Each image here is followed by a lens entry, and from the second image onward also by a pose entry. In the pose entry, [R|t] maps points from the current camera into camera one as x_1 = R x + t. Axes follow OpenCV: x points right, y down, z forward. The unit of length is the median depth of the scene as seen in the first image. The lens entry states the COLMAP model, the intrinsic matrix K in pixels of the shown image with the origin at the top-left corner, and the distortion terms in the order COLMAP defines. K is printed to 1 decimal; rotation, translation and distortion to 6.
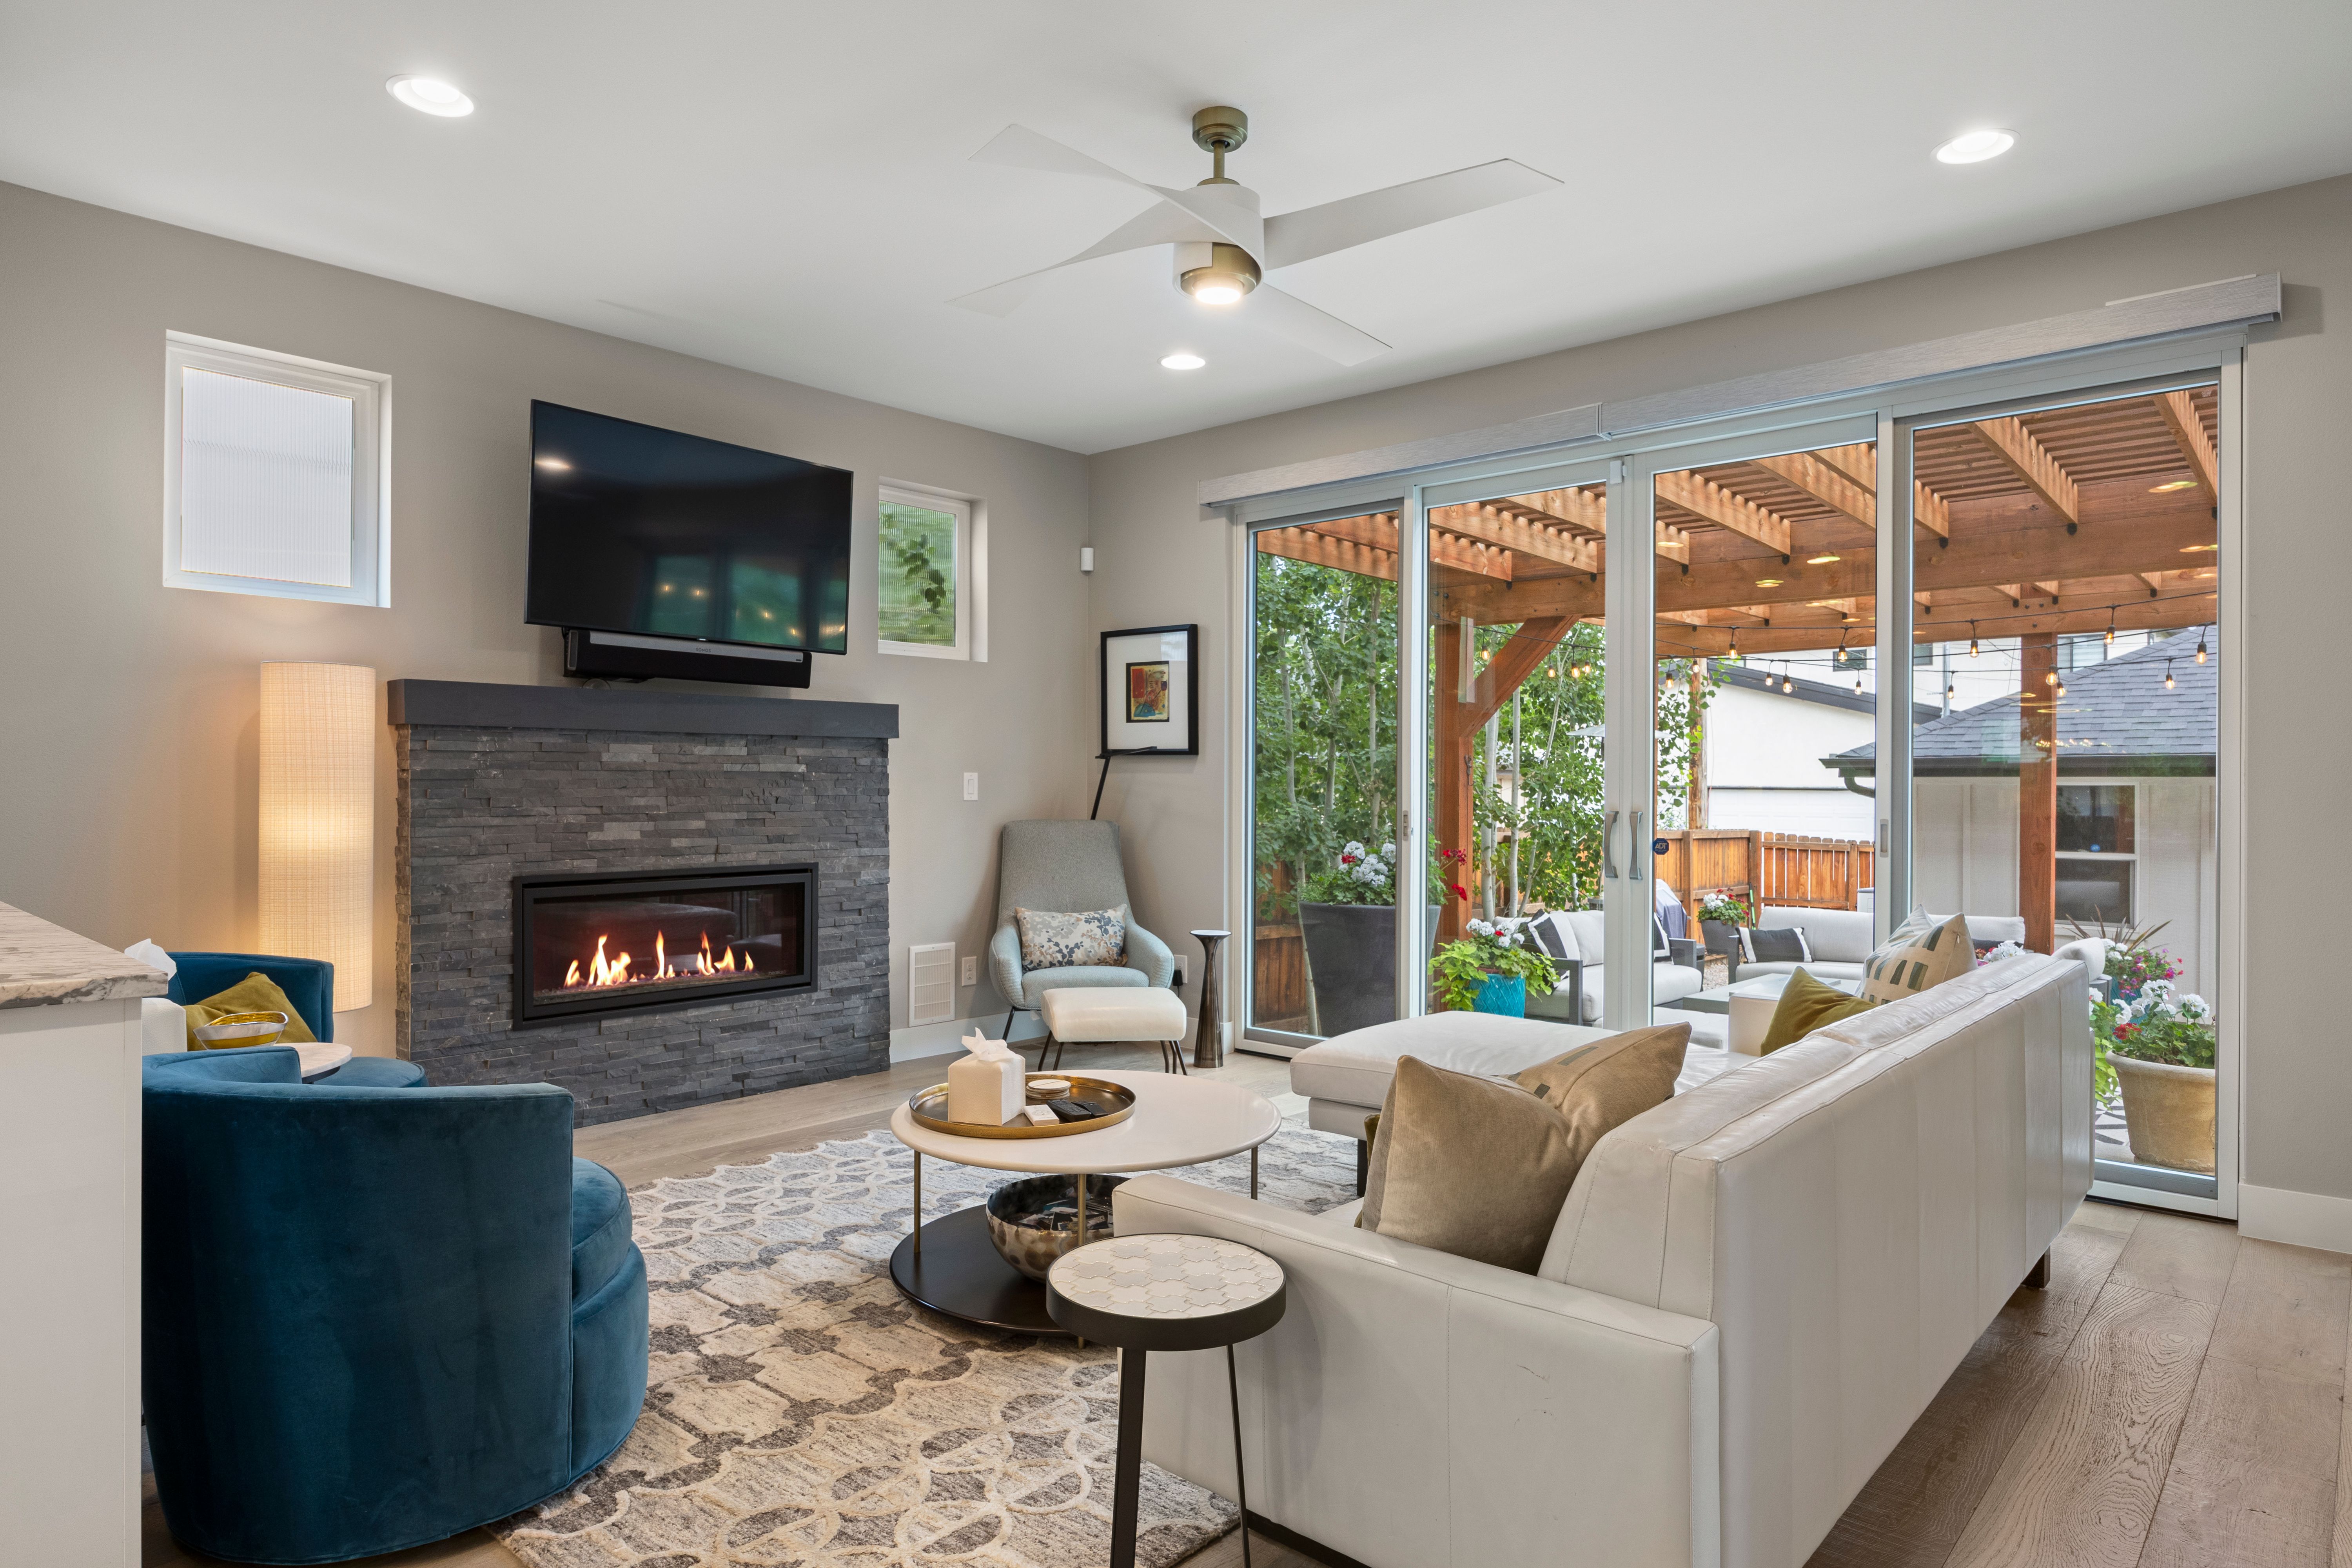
lens RADIAL K [[1340.6, 0, 1182.6], [0, 1340.6, 793.7], [0, 0, 1]] dist [-0.004218, -0.004569]
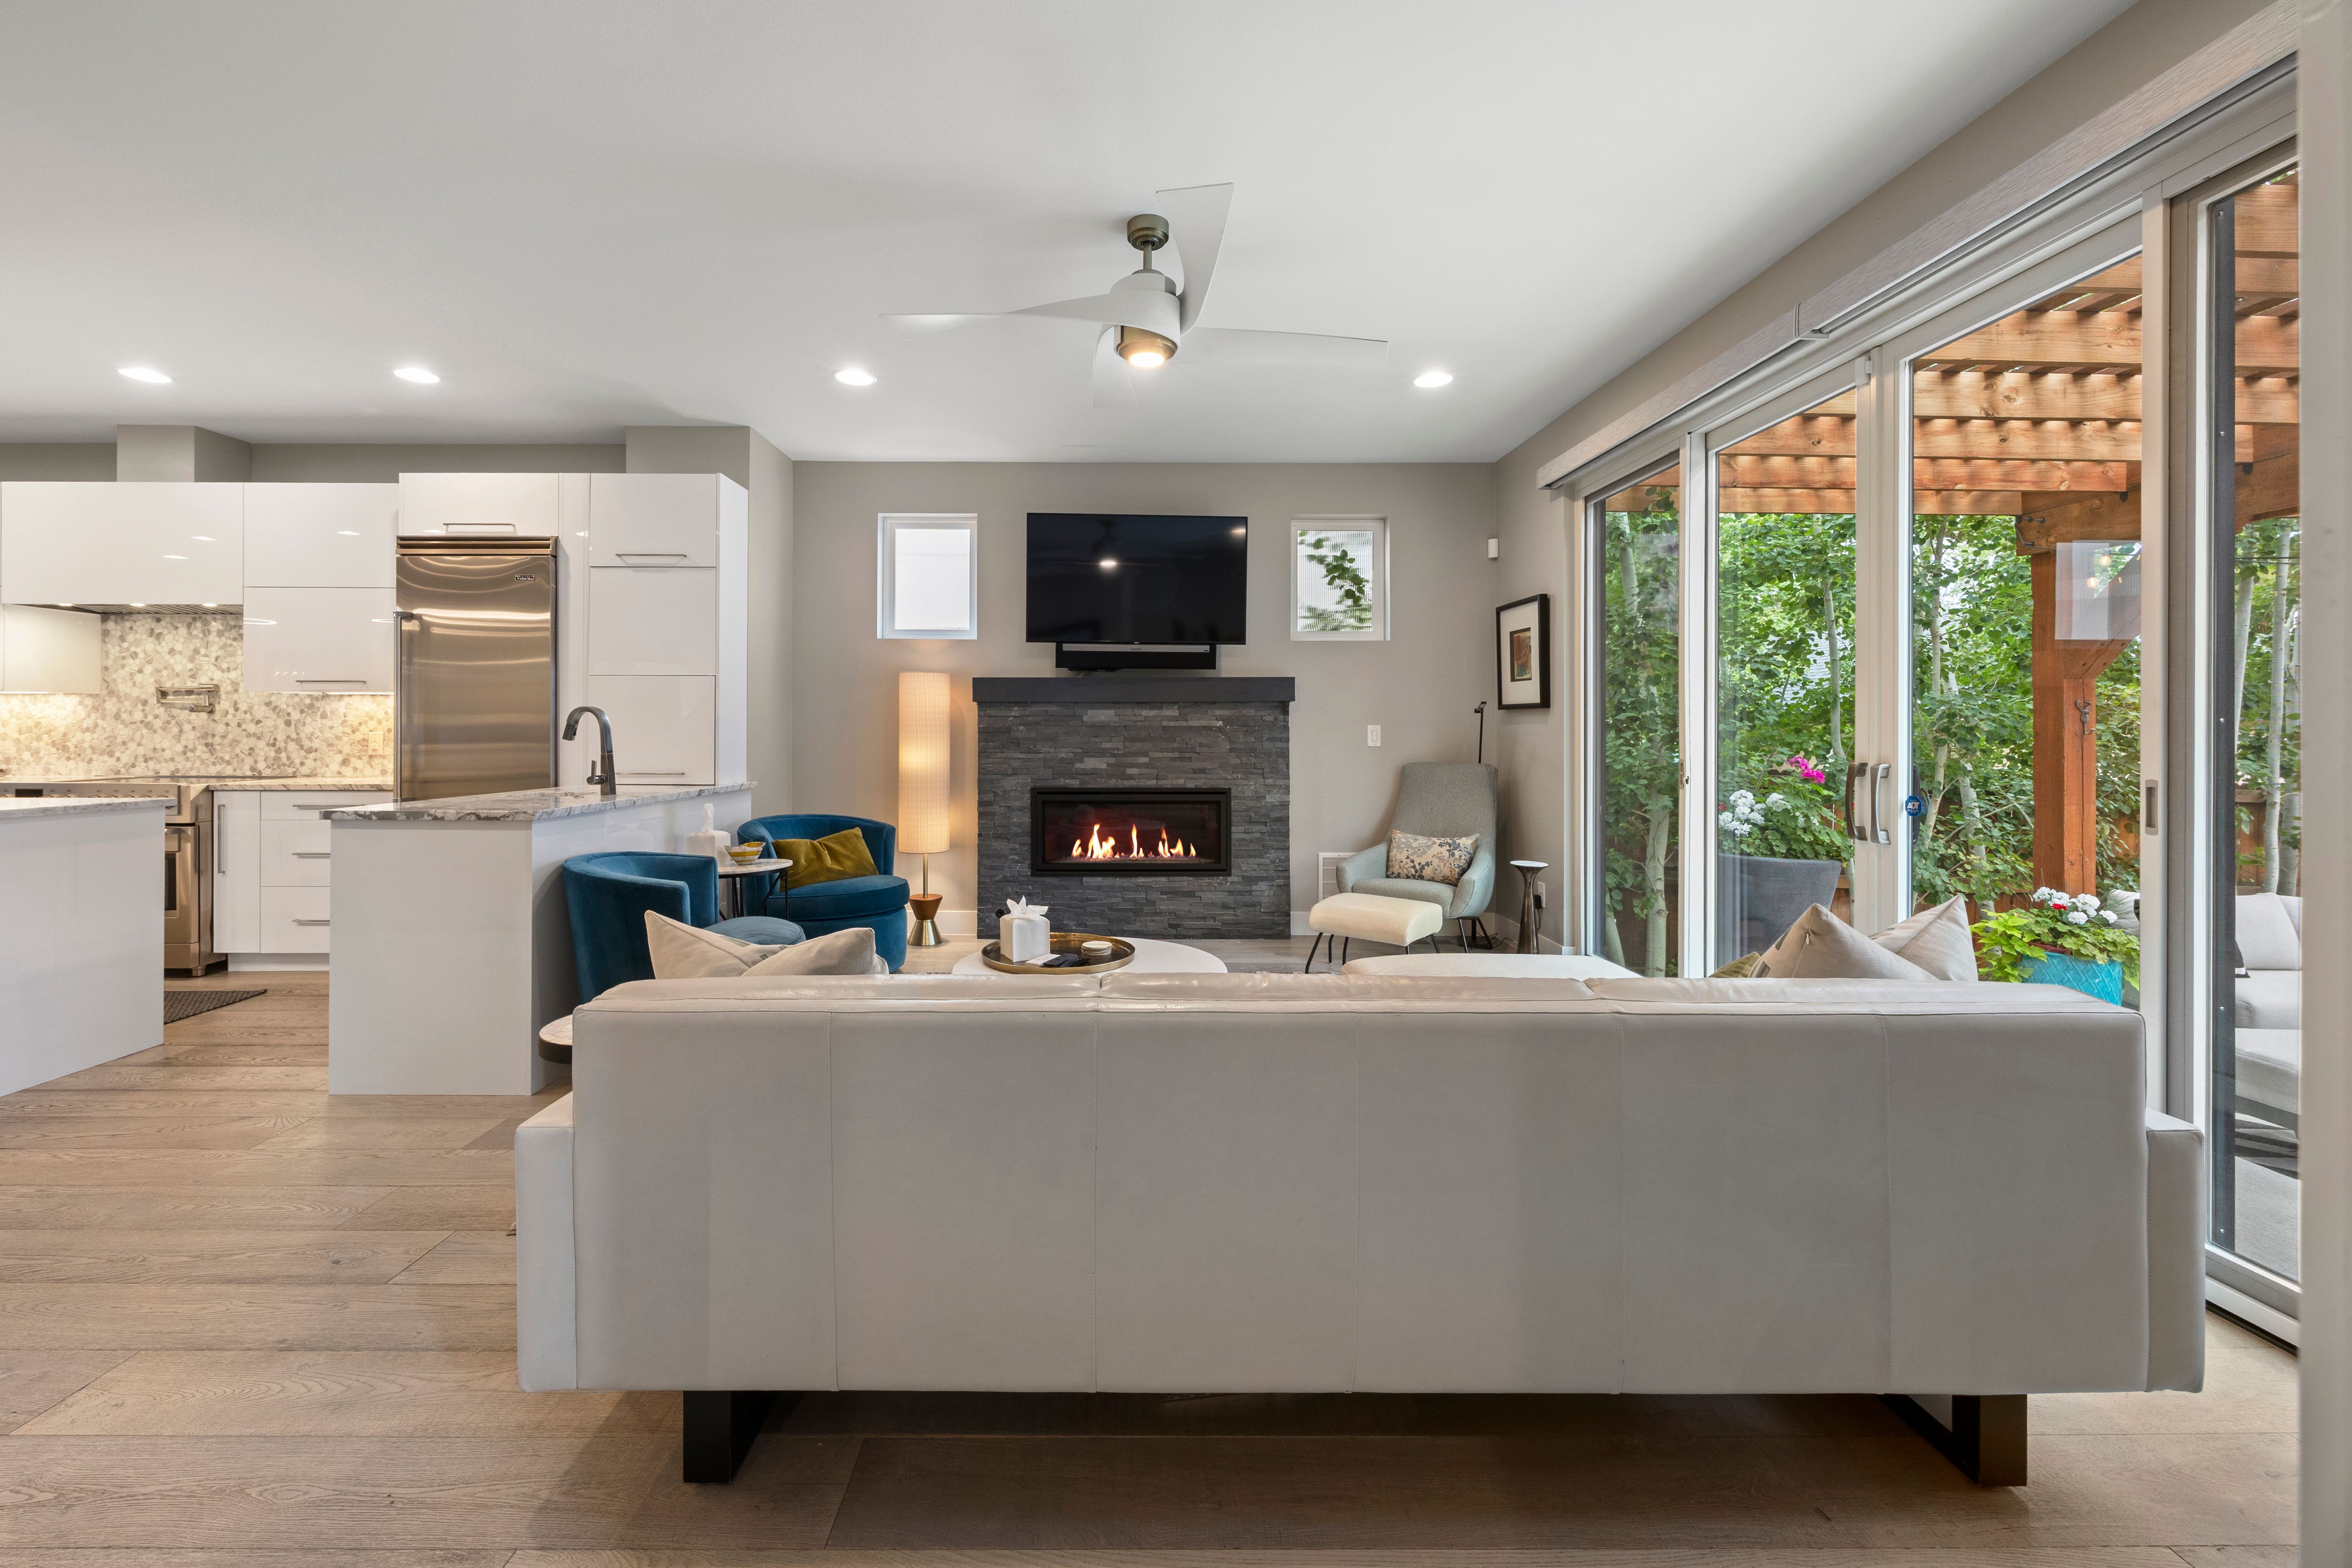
lens RADIAL K [[929.0, 0, 1131.7], [0, 929.0, 729.8], [0, 0, 1]] dist [-0.002458, -0.000020]
pose [[0.671331, -0.005281, -0.741139, 0.395988], [-0.003574, 0.999940, -0.010363, -0.001077], [0.741149, 0.009606, 0.671272, 0.230055]]
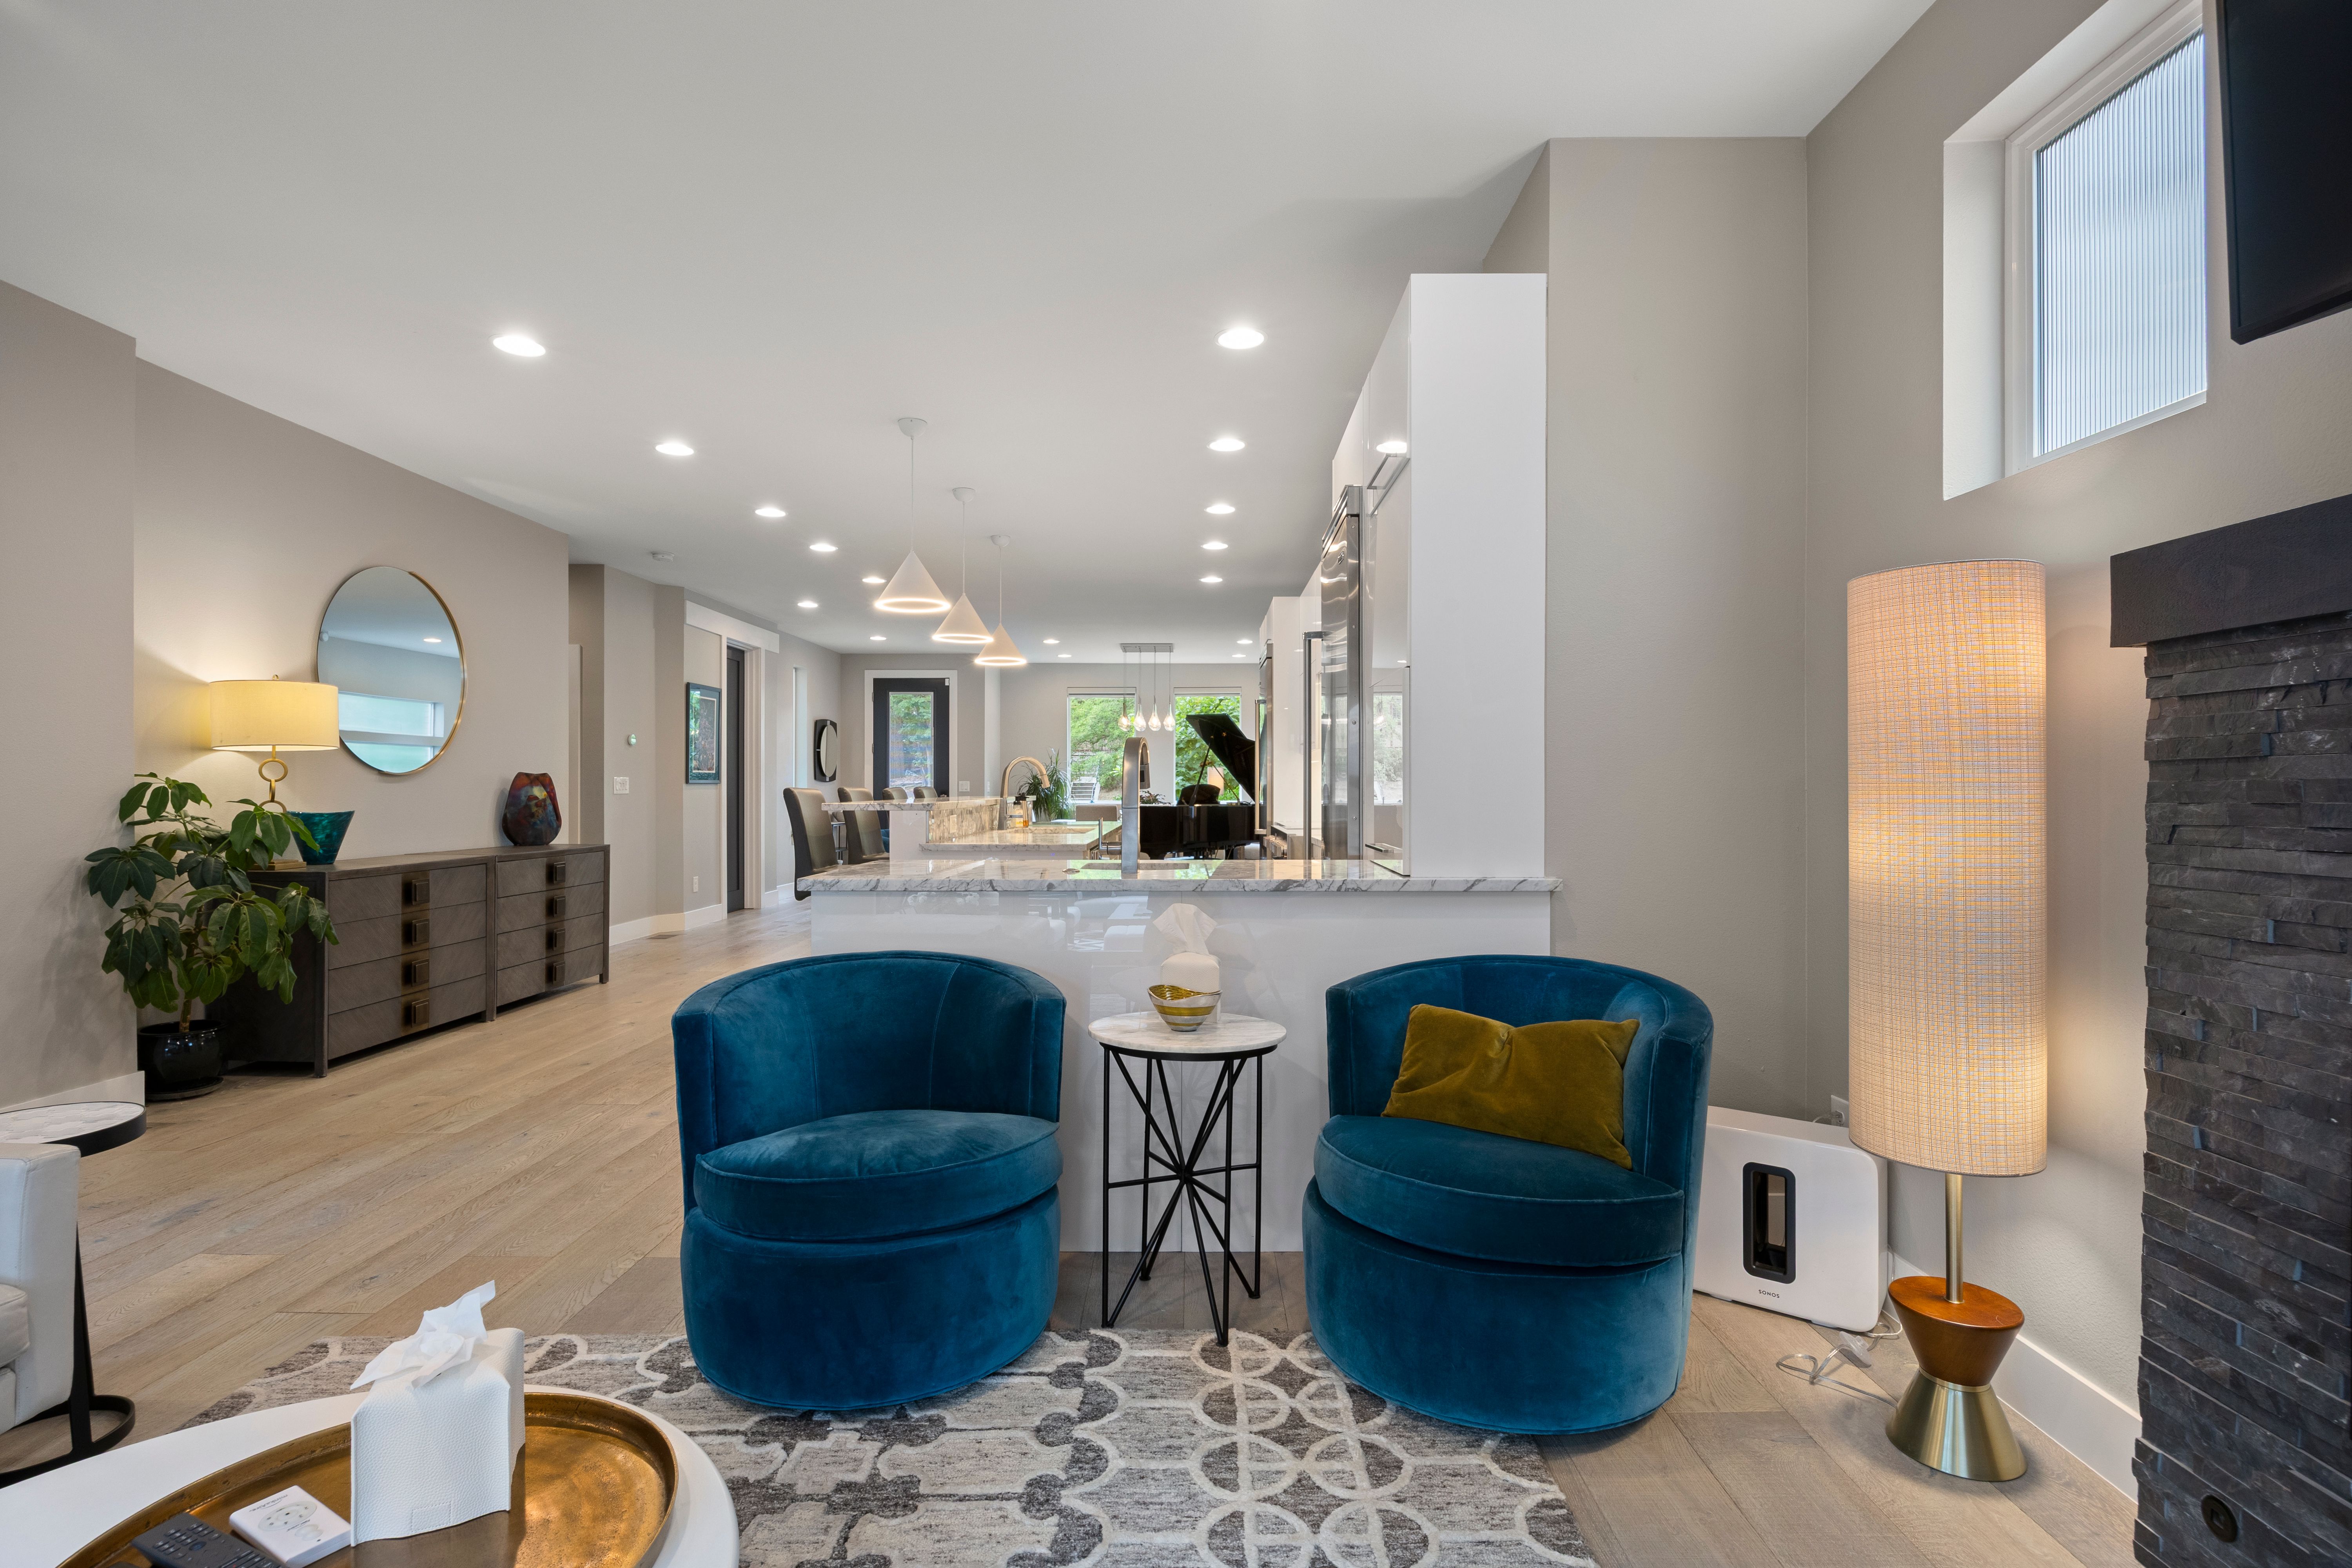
lens RADIAL K [[1103.5, 0, 1170.5], [0, 1103.5, 789.7], [0, 0, 1]] dist [-0.011473, 0.000503]
pose [[-0.752151, -0.004864, -0.658972, -0.048062], [-0.007693, 0.999969, 0.001400, 0.000951], [0.658945, 0.006123, -0.752166, 0.820274]]
